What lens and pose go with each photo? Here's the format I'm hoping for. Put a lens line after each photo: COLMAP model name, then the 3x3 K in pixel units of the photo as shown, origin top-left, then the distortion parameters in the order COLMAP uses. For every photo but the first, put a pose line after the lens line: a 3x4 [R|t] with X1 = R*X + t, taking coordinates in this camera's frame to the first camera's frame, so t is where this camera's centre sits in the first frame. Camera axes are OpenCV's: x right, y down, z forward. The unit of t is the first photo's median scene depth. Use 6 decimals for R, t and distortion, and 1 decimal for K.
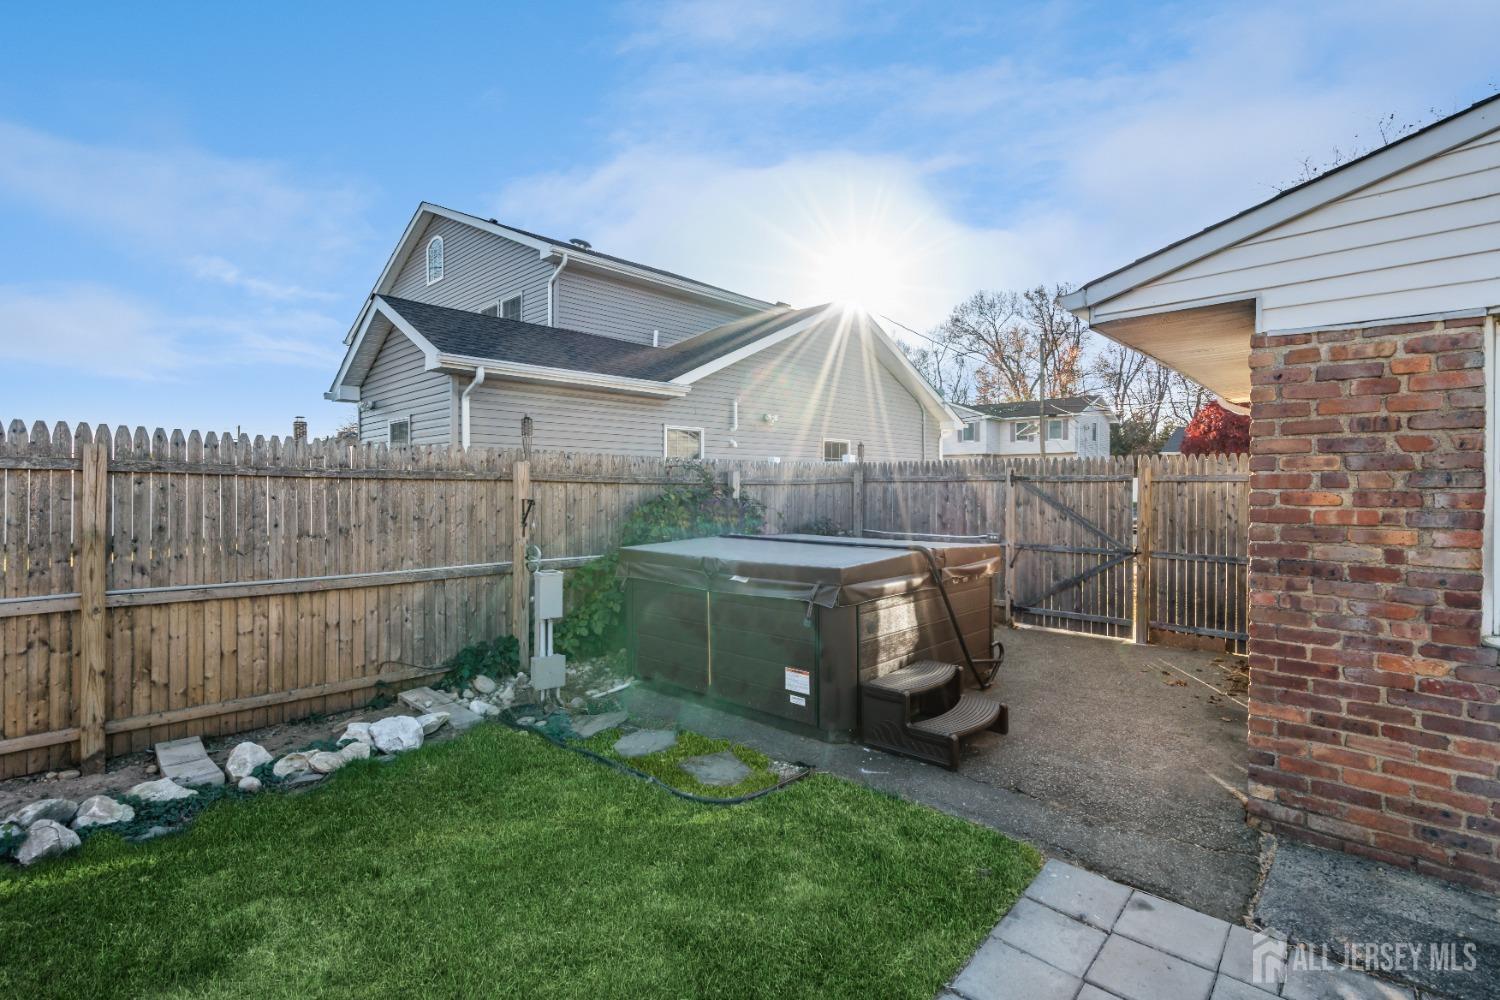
lens RADIAL K [[678.3, 0, 755.3], [0, 678.3, 486.7], [0, 0, 1]] dist [-0.005376, 0.001698]
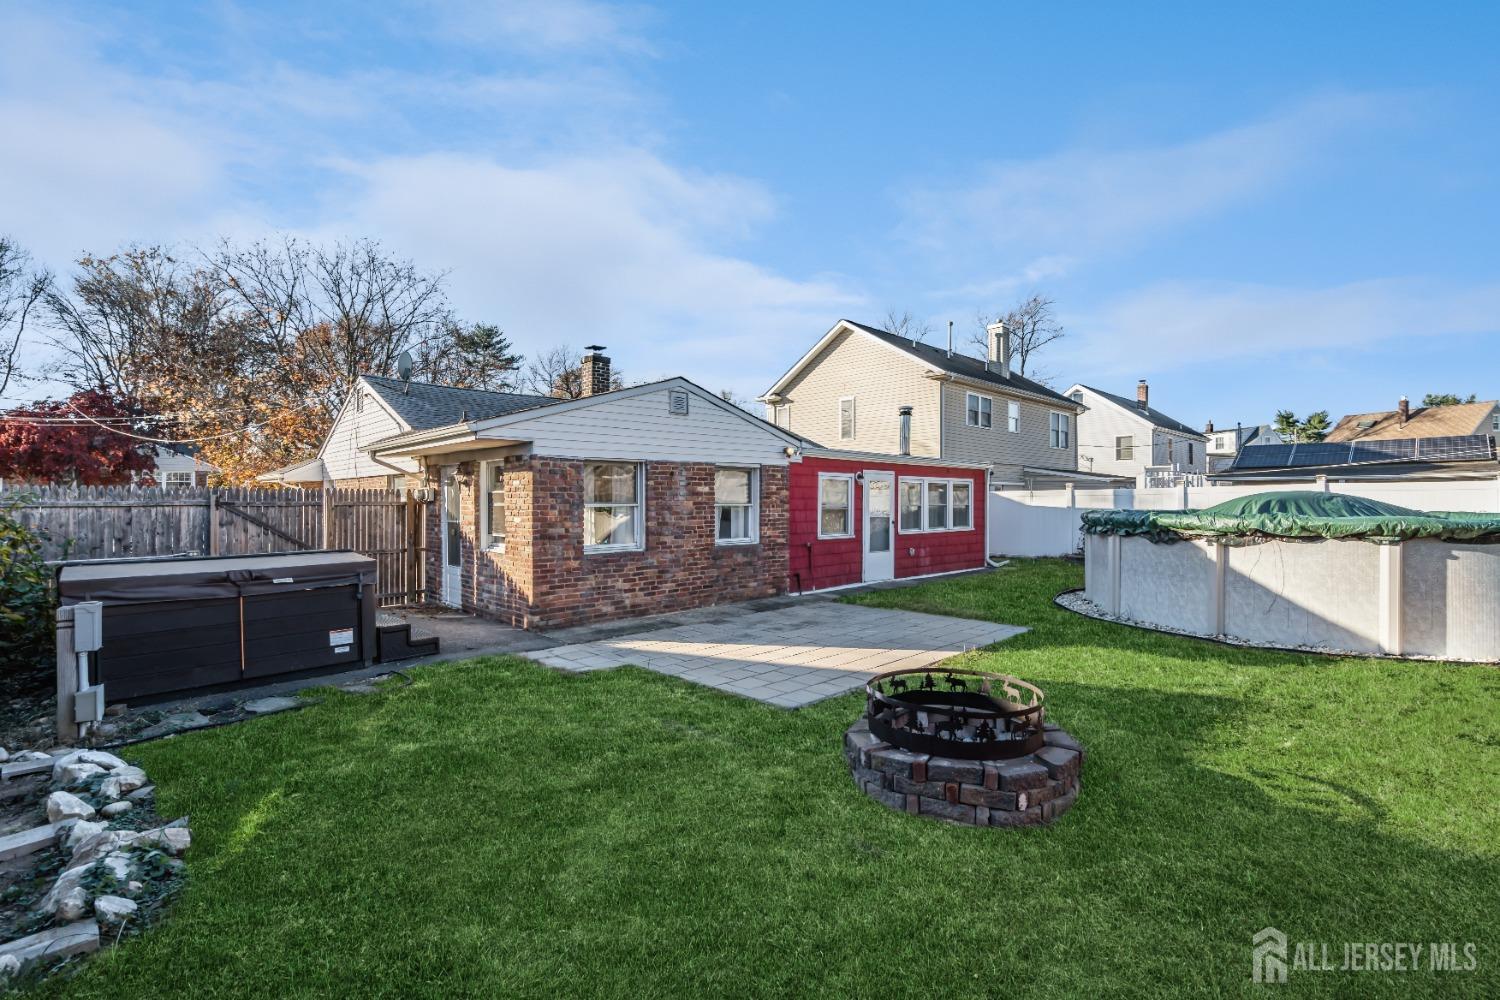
lens RADIAL K [[678.3, 0, 755.6], [0, 678.3, 502.3], [0, 0, 1]] dist [-0.005376, 0.001698]
pose [[0.049102, -0.004144, 0.998785, -2.075237], [0.006379, 0.999972, 0.003835, -0.035228], [-0.998773, 0.006182, 0.049127, -0.046584]]
